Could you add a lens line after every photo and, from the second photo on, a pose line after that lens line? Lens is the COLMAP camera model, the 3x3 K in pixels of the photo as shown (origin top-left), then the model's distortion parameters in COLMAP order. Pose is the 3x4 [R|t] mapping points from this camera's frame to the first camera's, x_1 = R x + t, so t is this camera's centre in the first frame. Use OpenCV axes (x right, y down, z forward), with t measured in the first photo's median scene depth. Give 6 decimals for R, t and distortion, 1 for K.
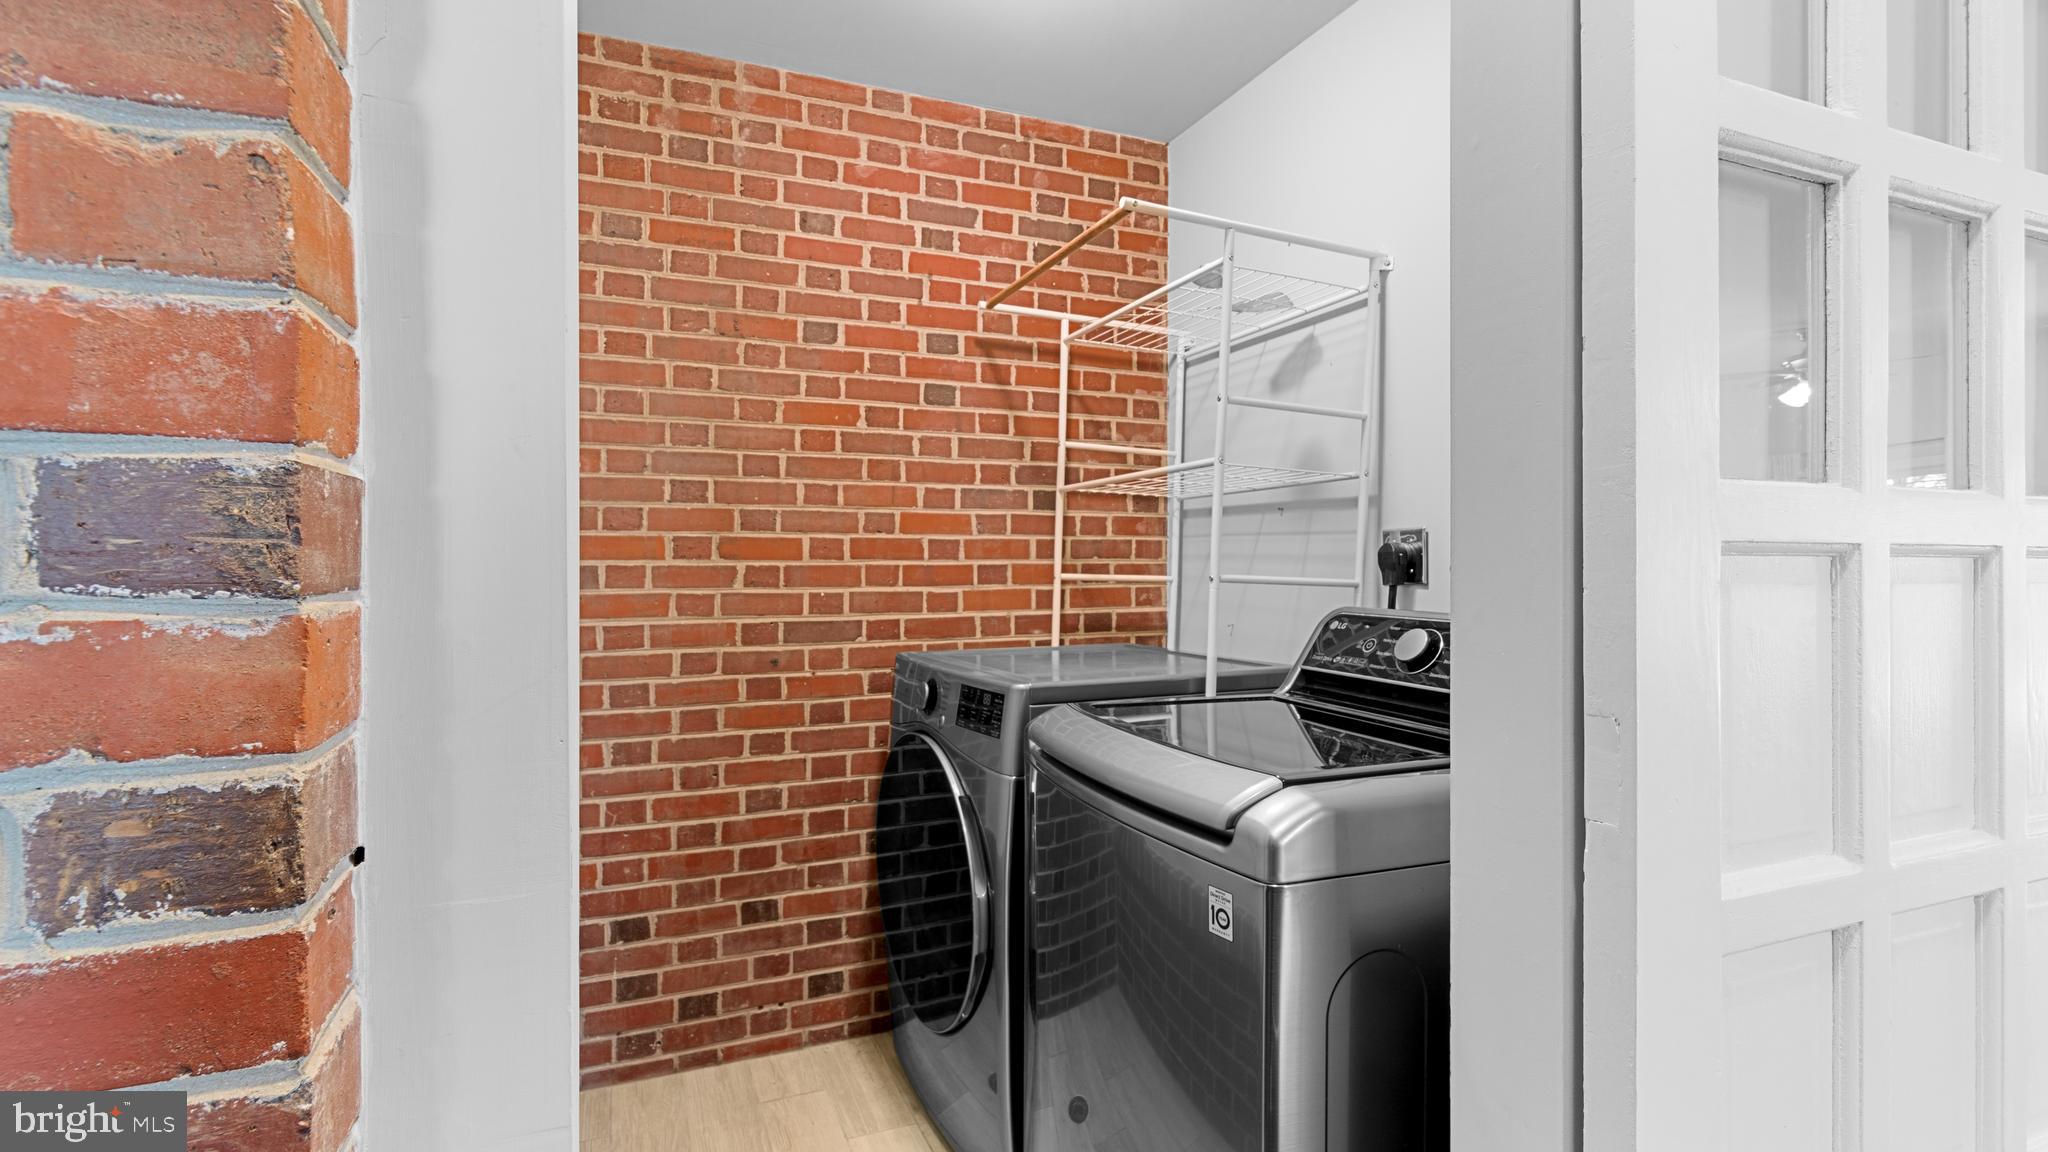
lens RADIAL K [[995.4, 0, 1025.1], [0, 995.4, 572.8], [0, 0, 1]] dist [-0.000462, -0.028378]
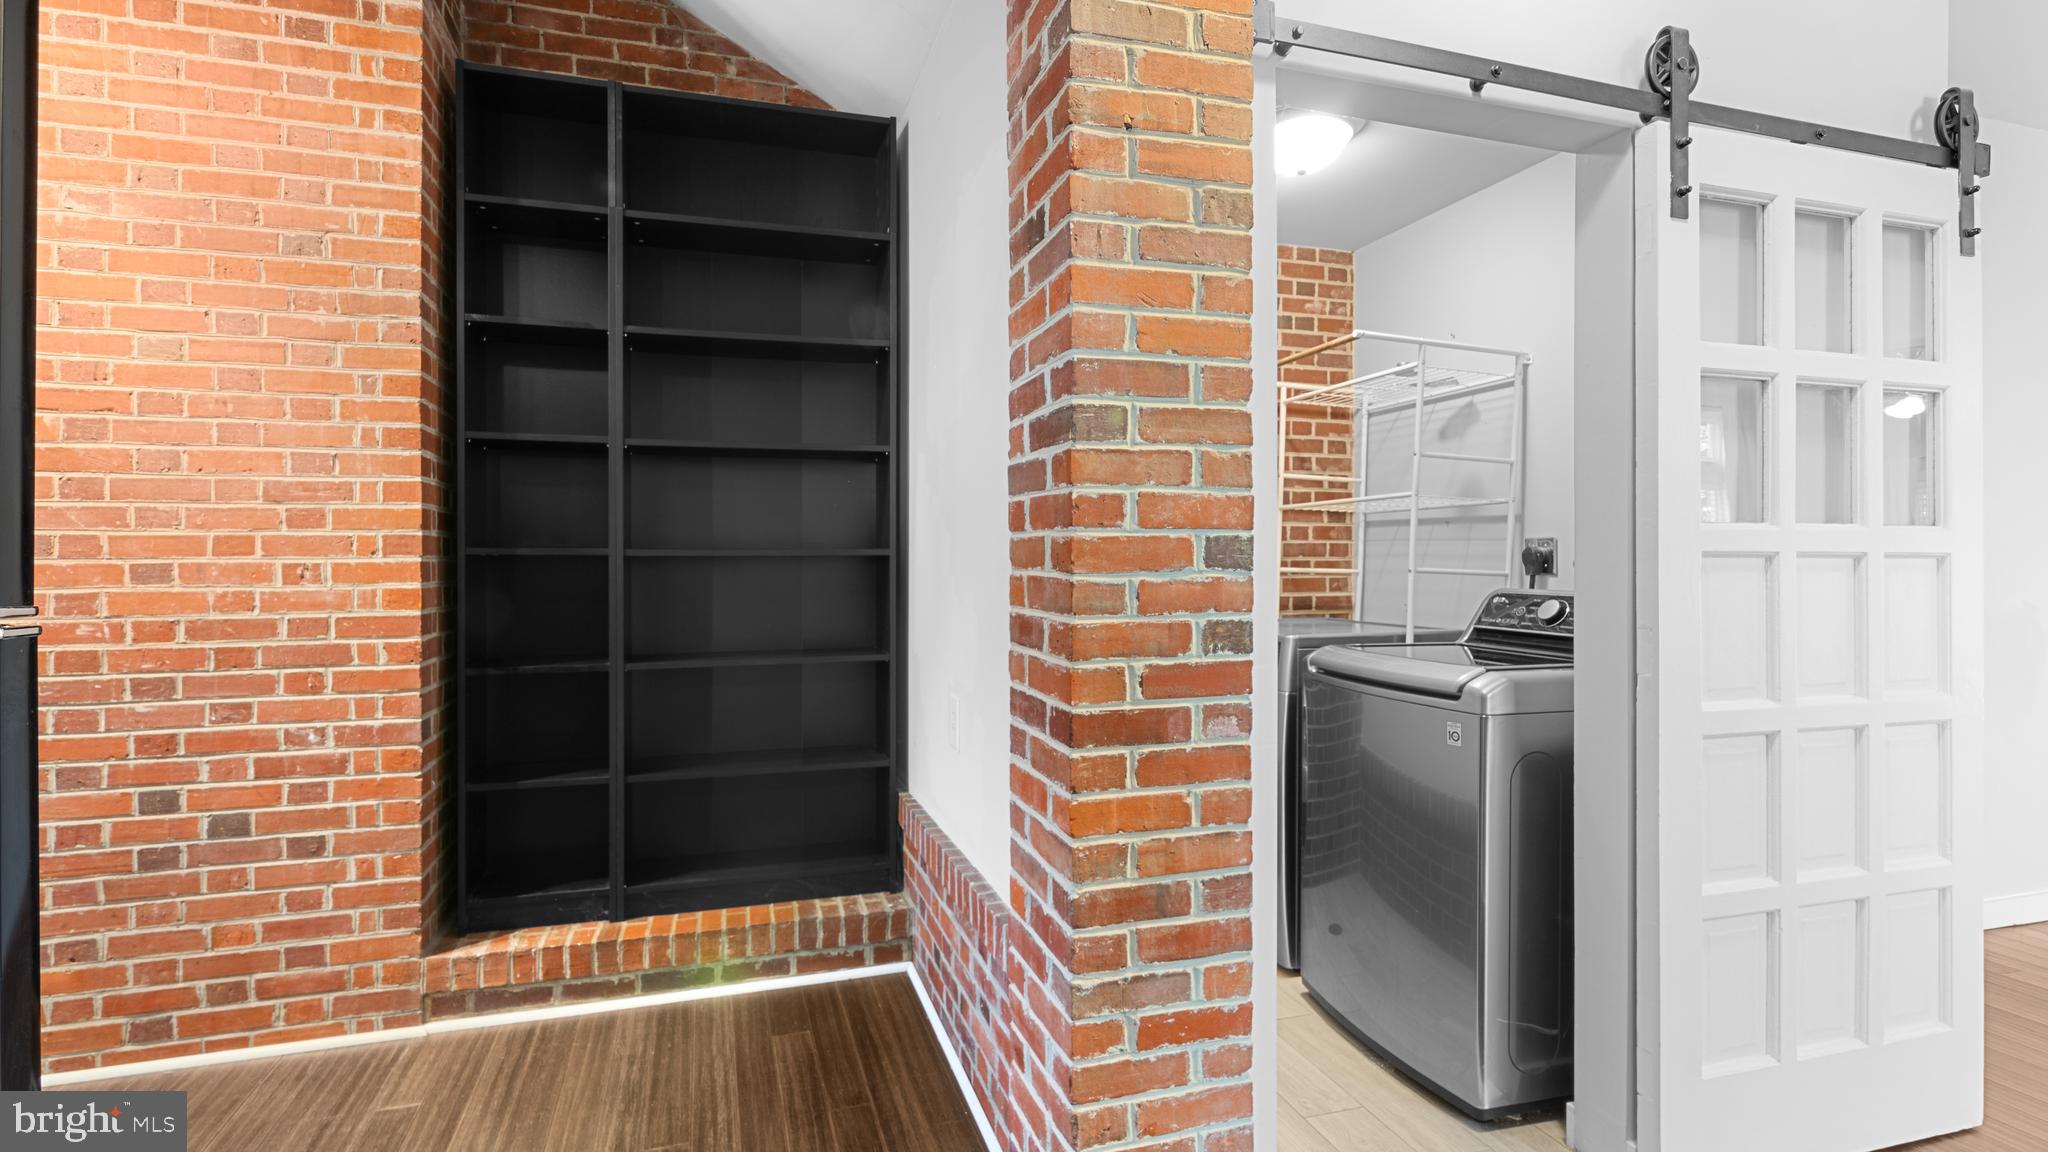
lens RADIAL K [[993.4, 0, 1010.3], [0, 993.4, 566.3], [0, 0, 1]] dist [0.000007, -0.000208]
pose [[0.993929, 0.000276, -0.110021, -0.224080], [-0.000549, 0.999997, -0.002454, 0.003103], [0.110020, 0.002499, 0.993926, -0.519248]]
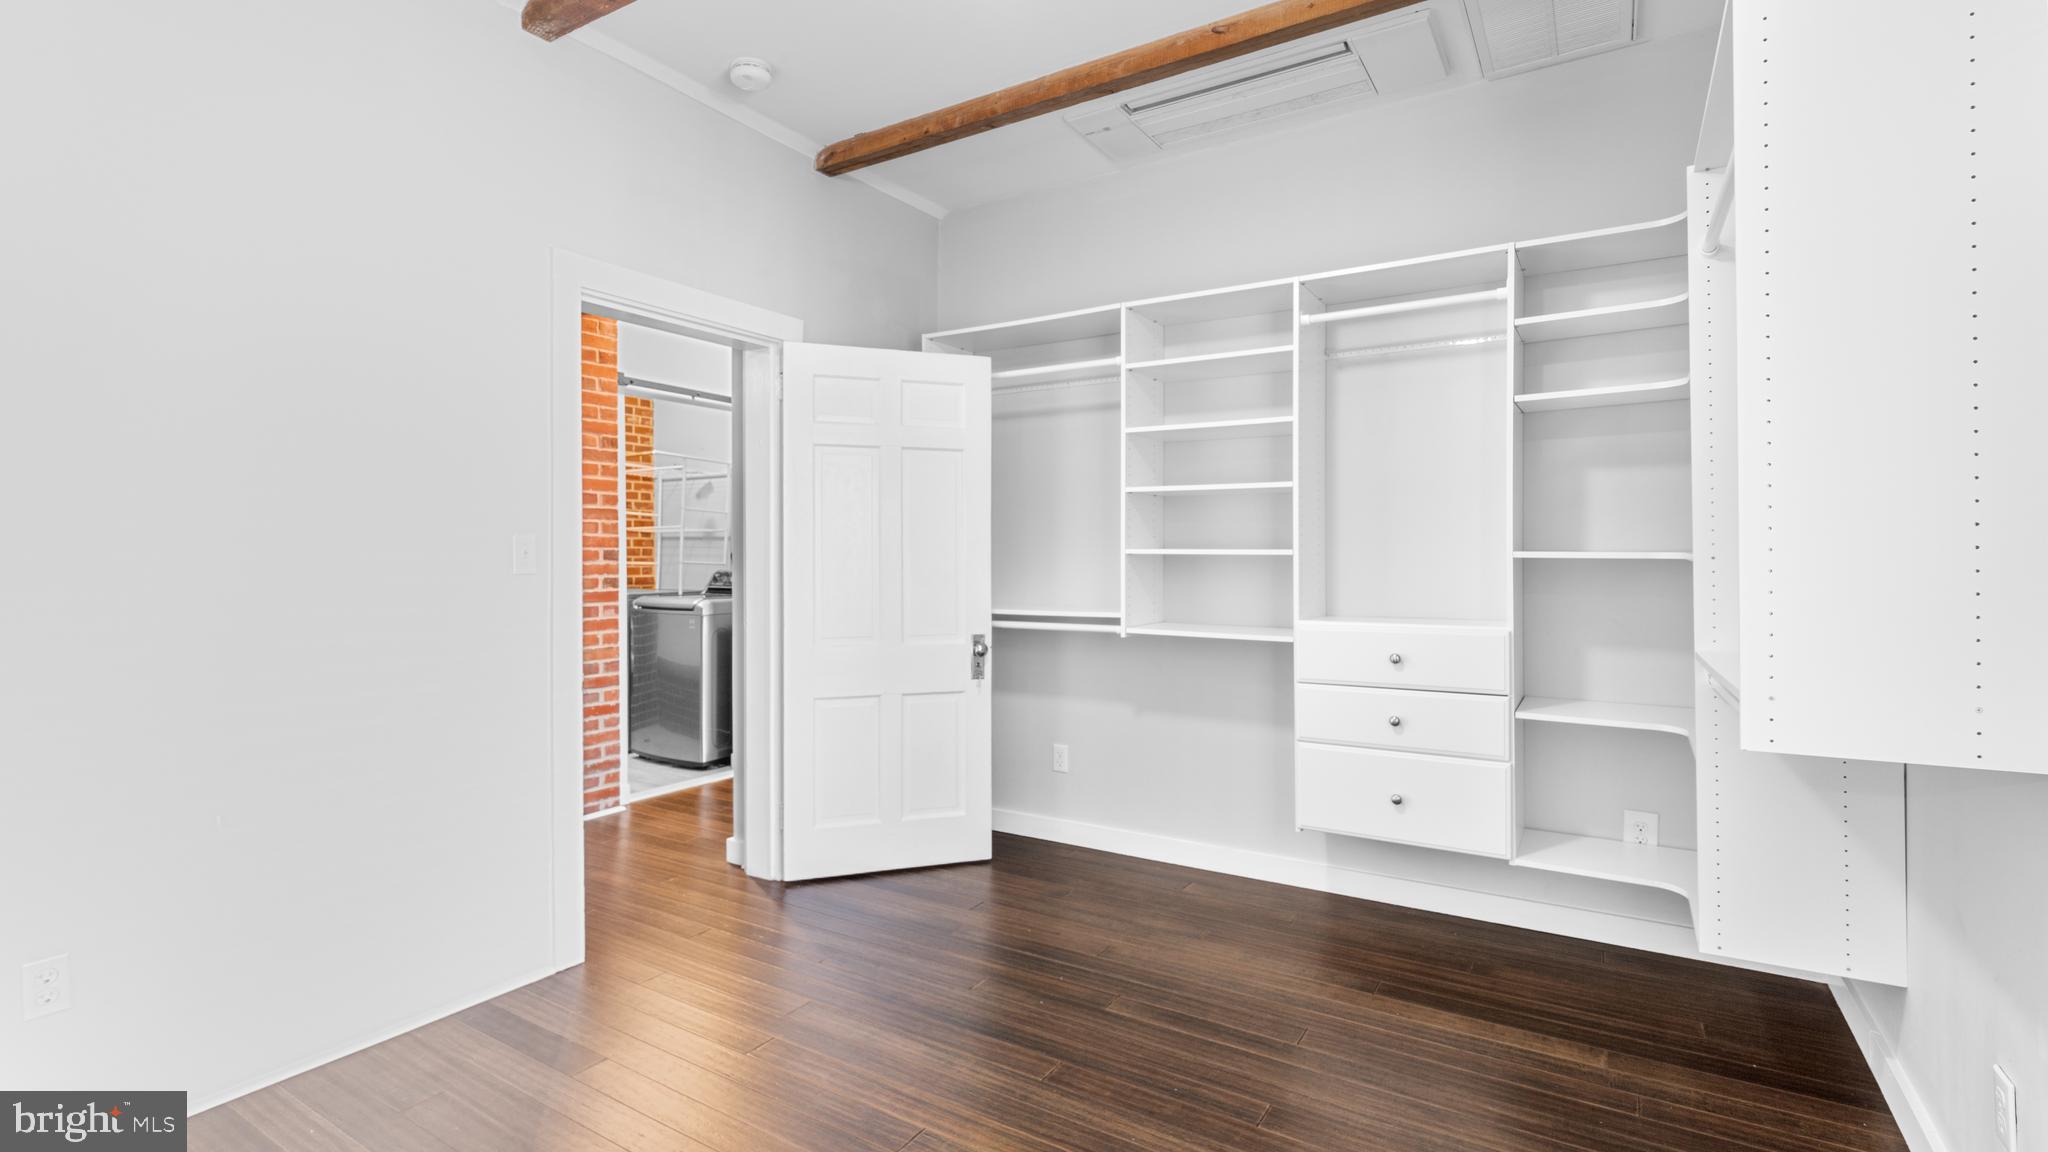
lens RADIAL K [[993.4, 0, 1010.3], [0, 993.4, 566.3], [0, 0, 1]] dist [0.000007, -0.000208]
pose [[0.847145, -0.007051, 0.531315, -0.561650], [0.007021, 0.999973, 0.002076, 0.017667], [-0.531315, 0.001972, 0.847172, -2.098750]]
